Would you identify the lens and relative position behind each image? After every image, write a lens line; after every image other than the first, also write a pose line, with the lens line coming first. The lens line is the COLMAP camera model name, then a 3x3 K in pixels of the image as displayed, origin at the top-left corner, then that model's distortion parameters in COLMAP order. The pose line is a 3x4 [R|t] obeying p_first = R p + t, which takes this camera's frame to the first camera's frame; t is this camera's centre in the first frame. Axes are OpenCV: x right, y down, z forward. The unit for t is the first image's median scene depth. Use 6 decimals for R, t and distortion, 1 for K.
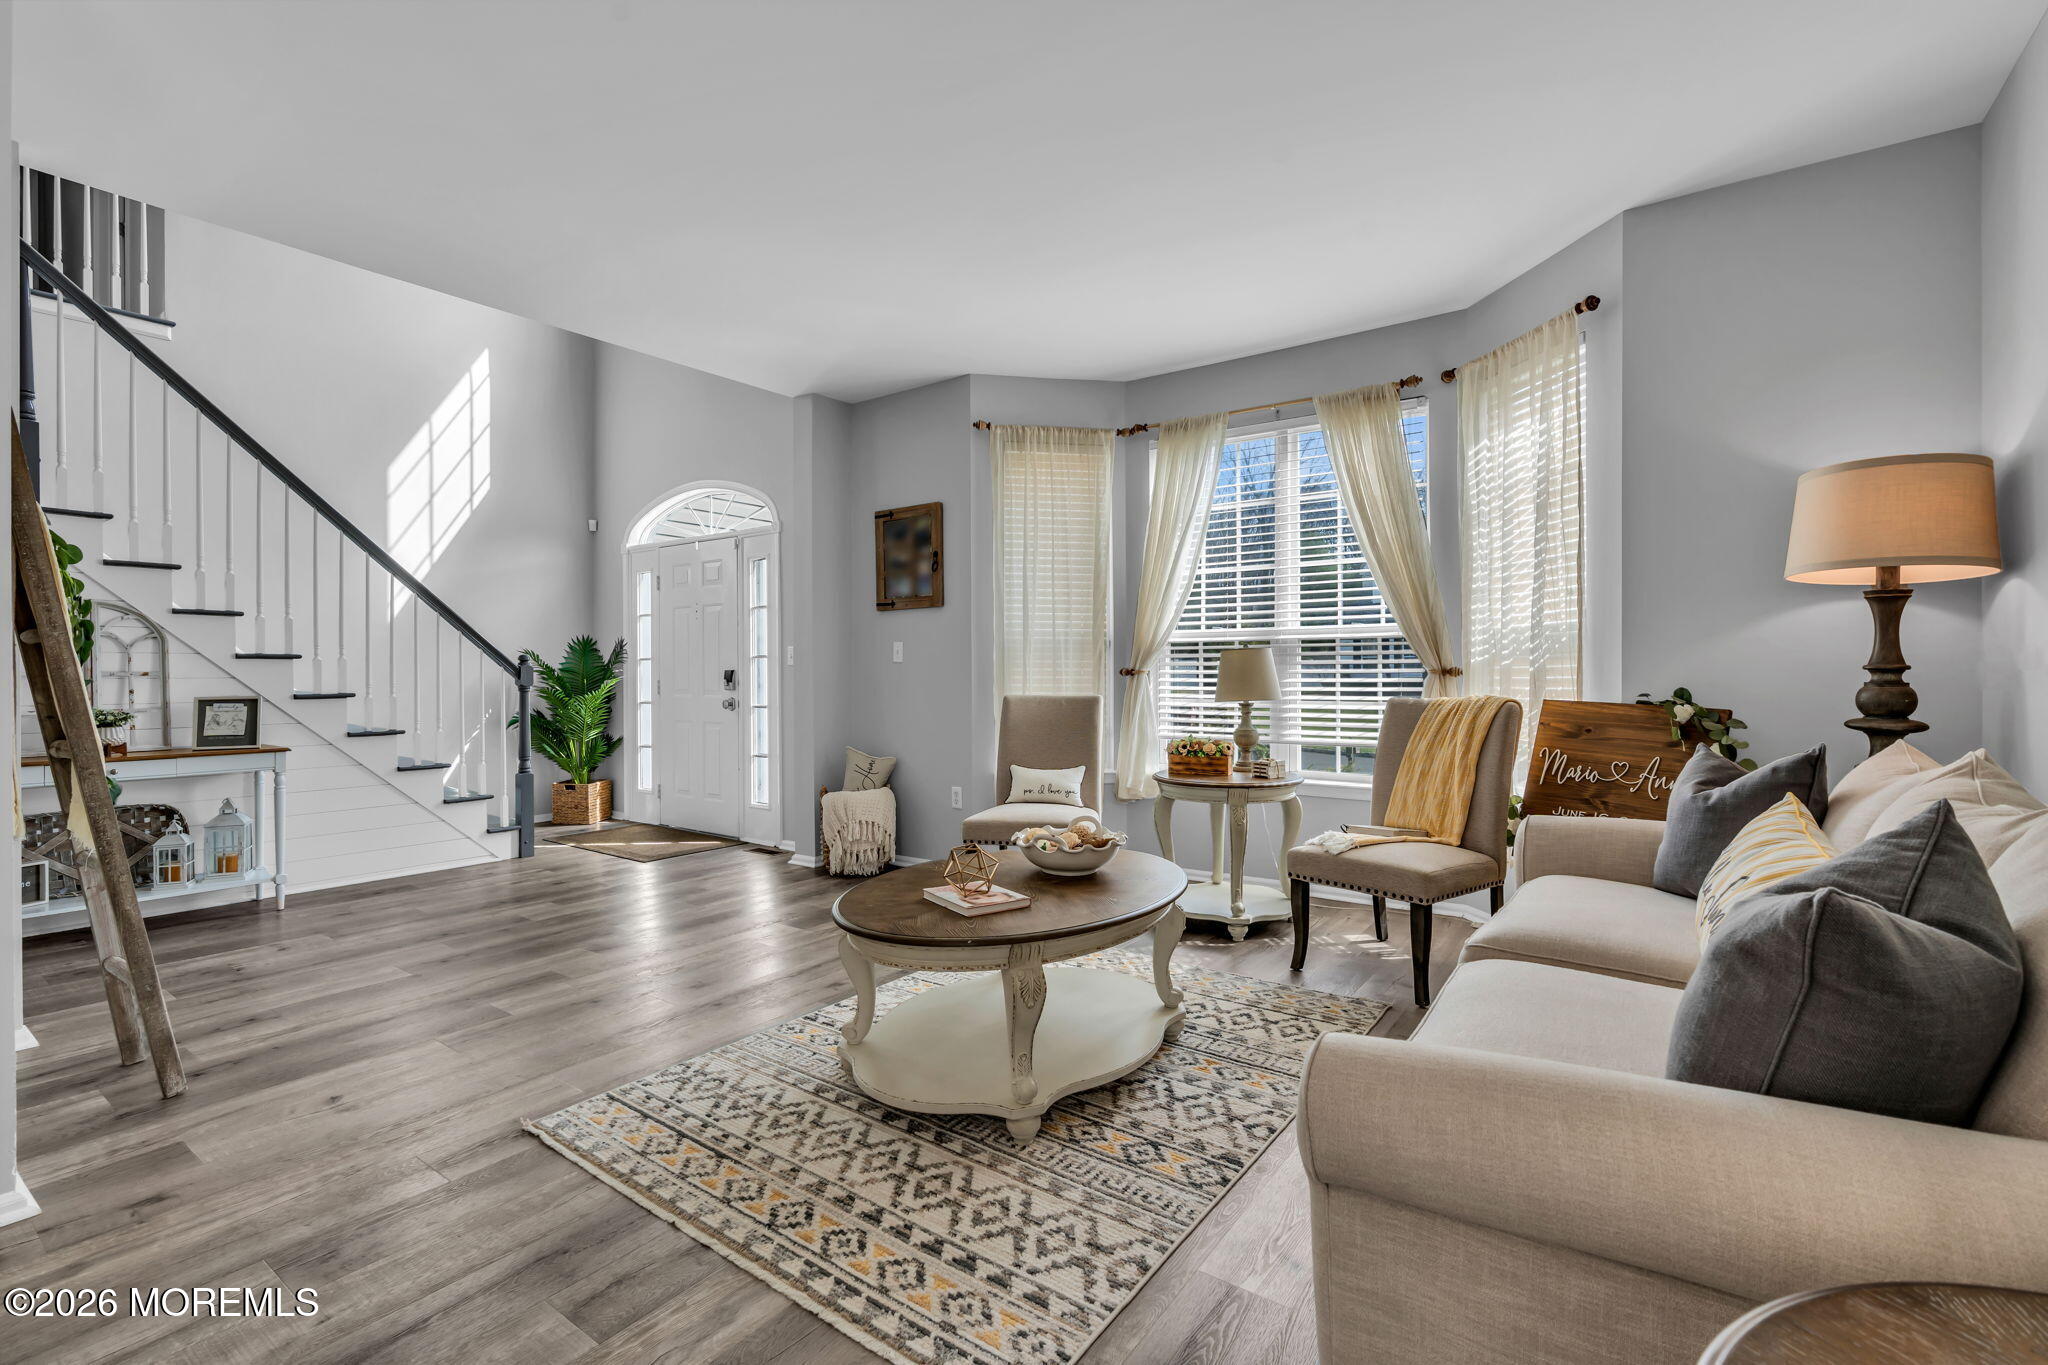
lens RADIAL K [[913.5, 0, 1007.7], [0, 913.5, 677.7], [0, 0, 1]] dist [-0.007595, 0.002958]
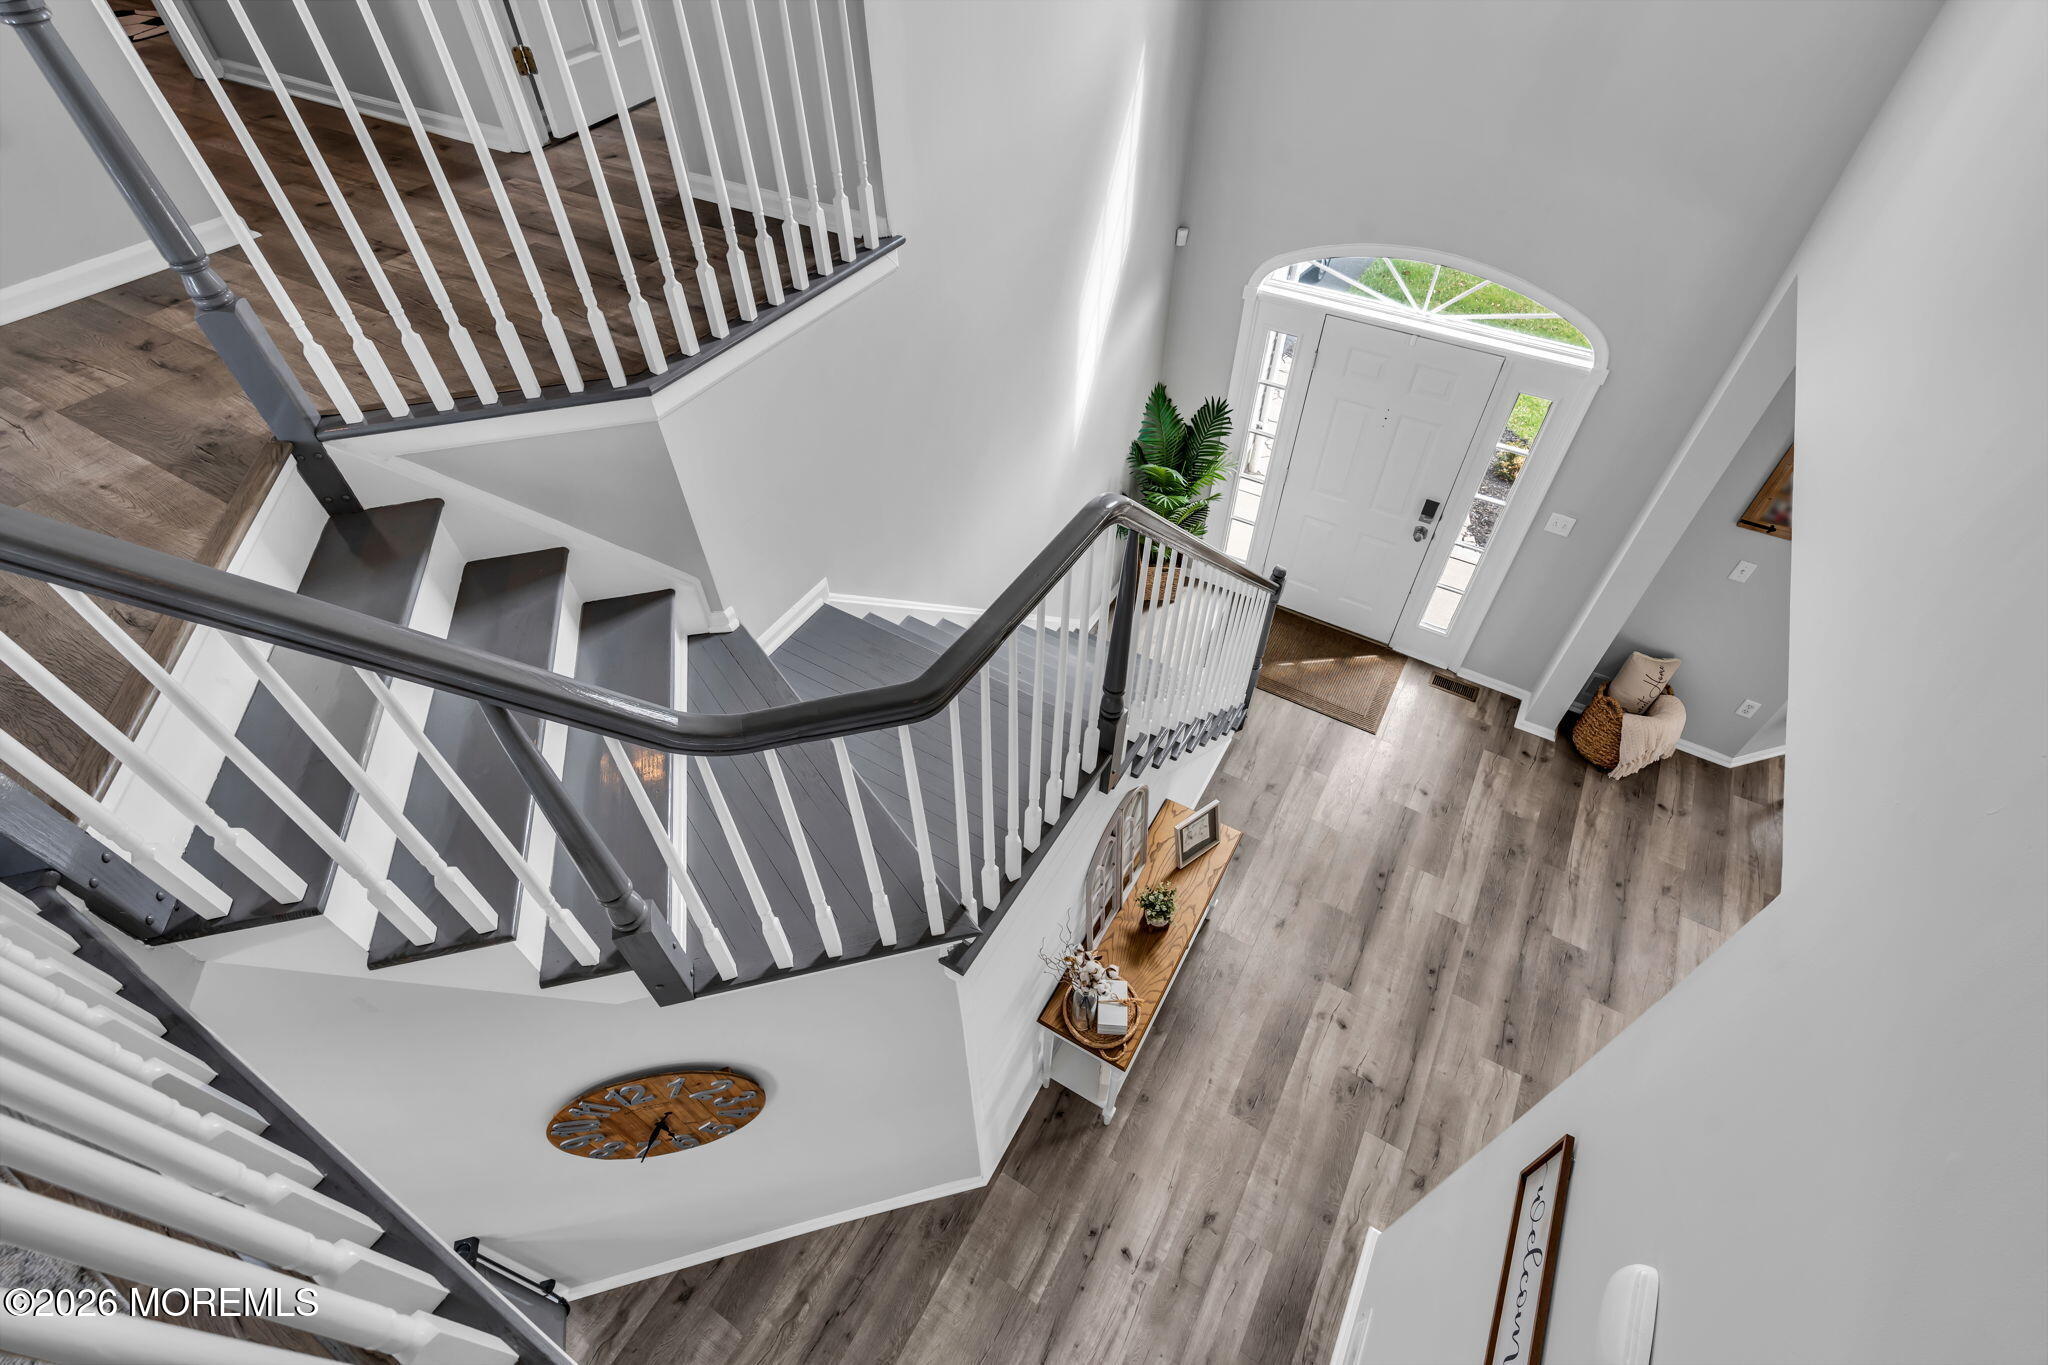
lens RADIAL K [[913.5, 0, 1013.0], [0, 913.5, 672.5], [0, 0, 1]] dist [-0.007595, 0.002958]
pose [[0.995363, -0.075482, 0.059618, -1.086080], [0.008752, 0.688317, 0.725357, -0.743760], [-0.095787, -0.721472, 0.685787, 0.494570]]
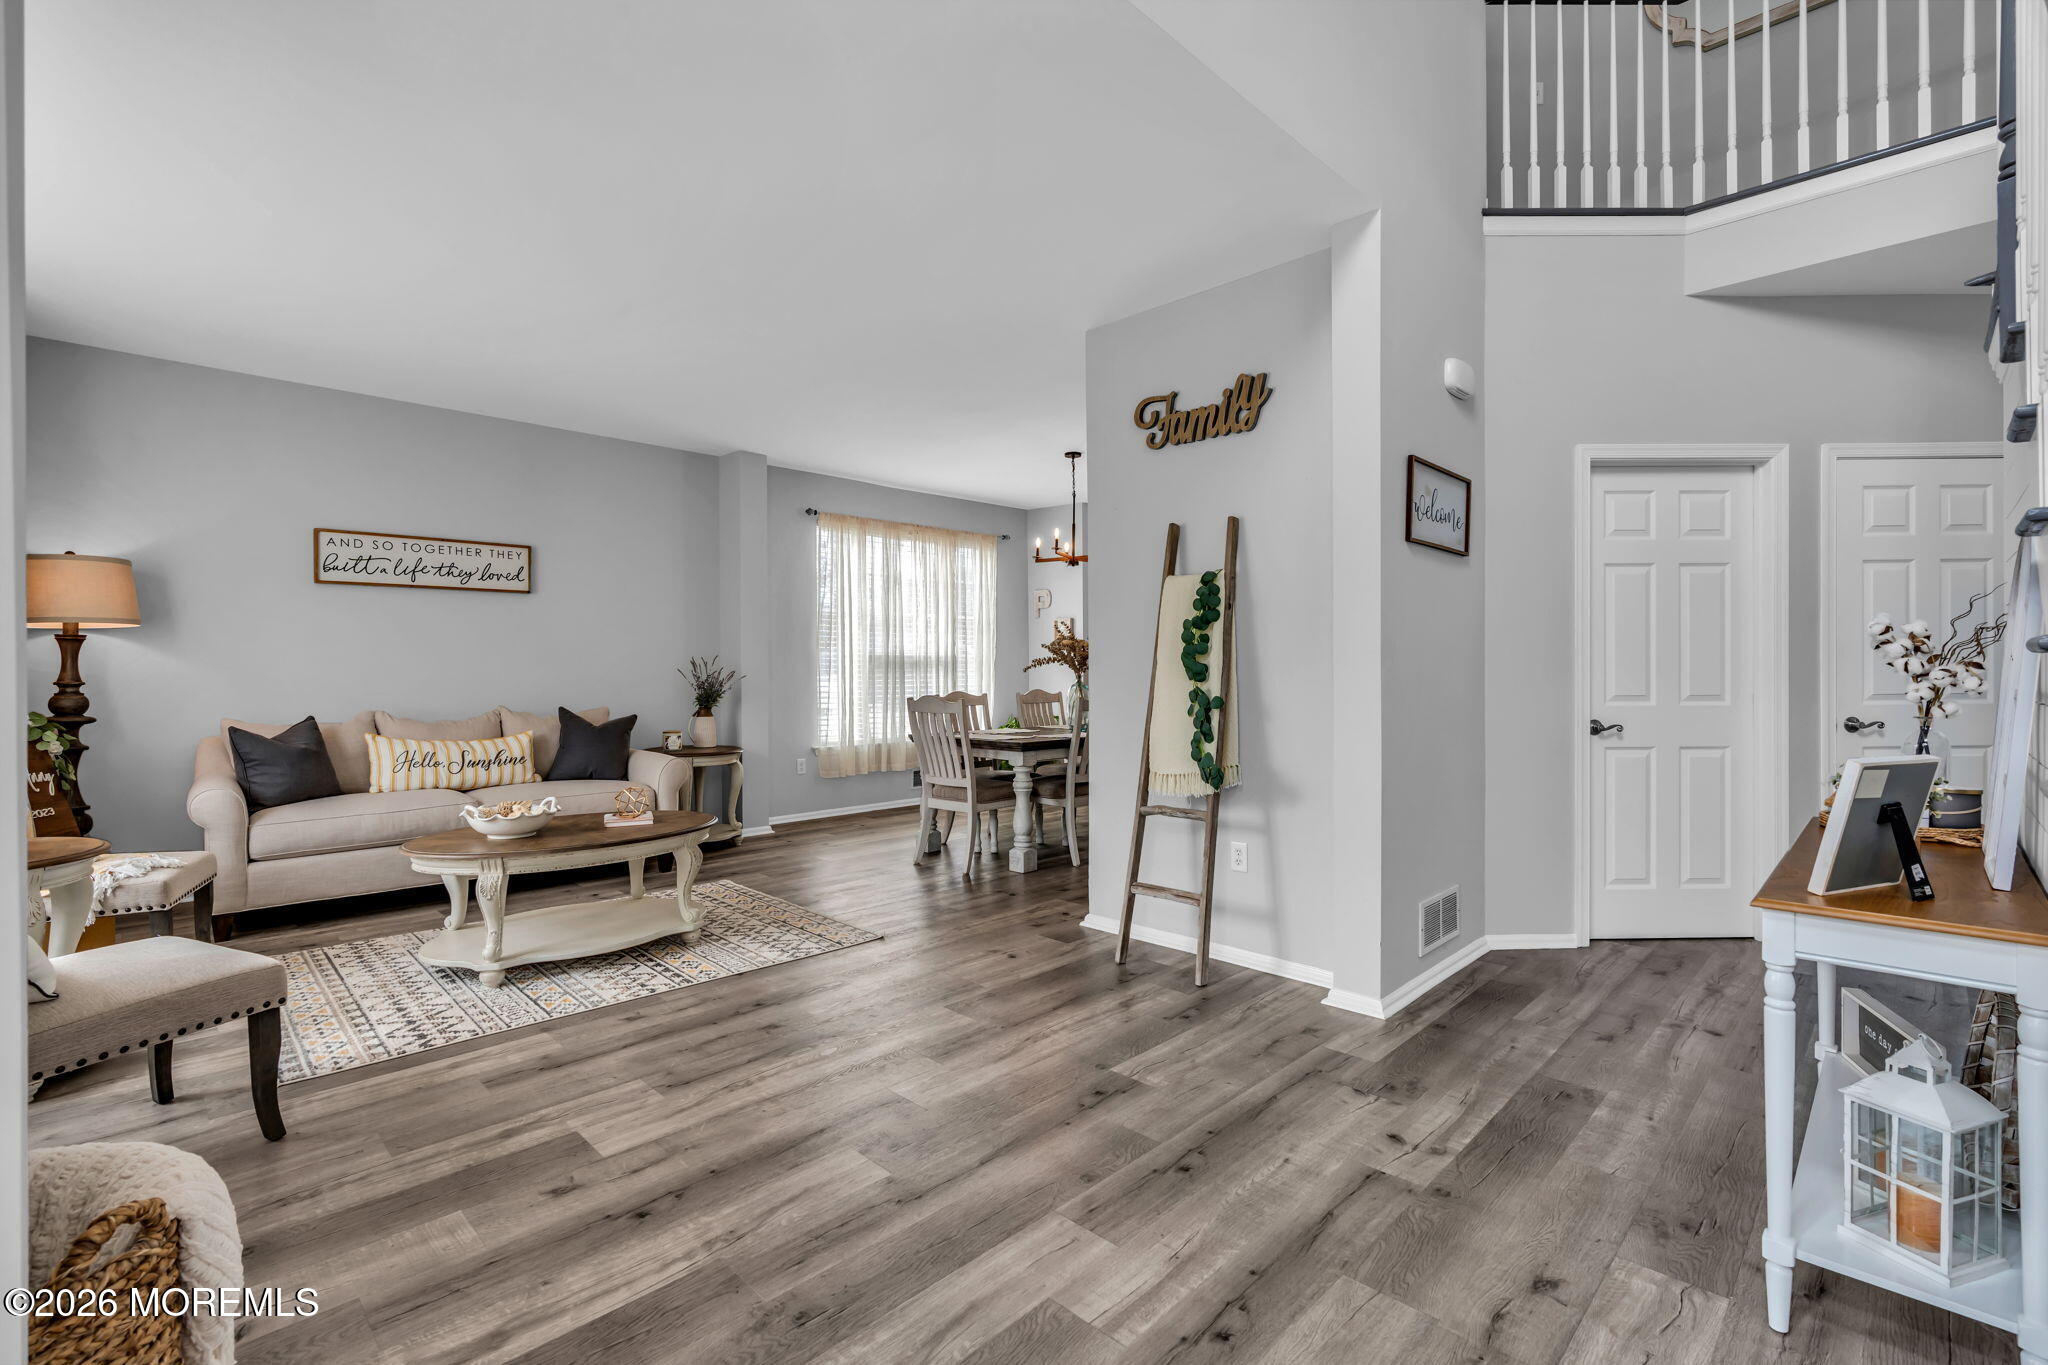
lens RADIAL K [[913.5, 0, 1029.0], [0, 913.5, 679.1], [0, 0, 1]] dist [-0.007595, 0.002958]
pose [[-0.990404, 0.004156, 0.138137, -0.554681], [0.005833, 0.999914, 0.011739, -0.017258], [-0.138076, 0.012432, -0.990344, 1.426226]]
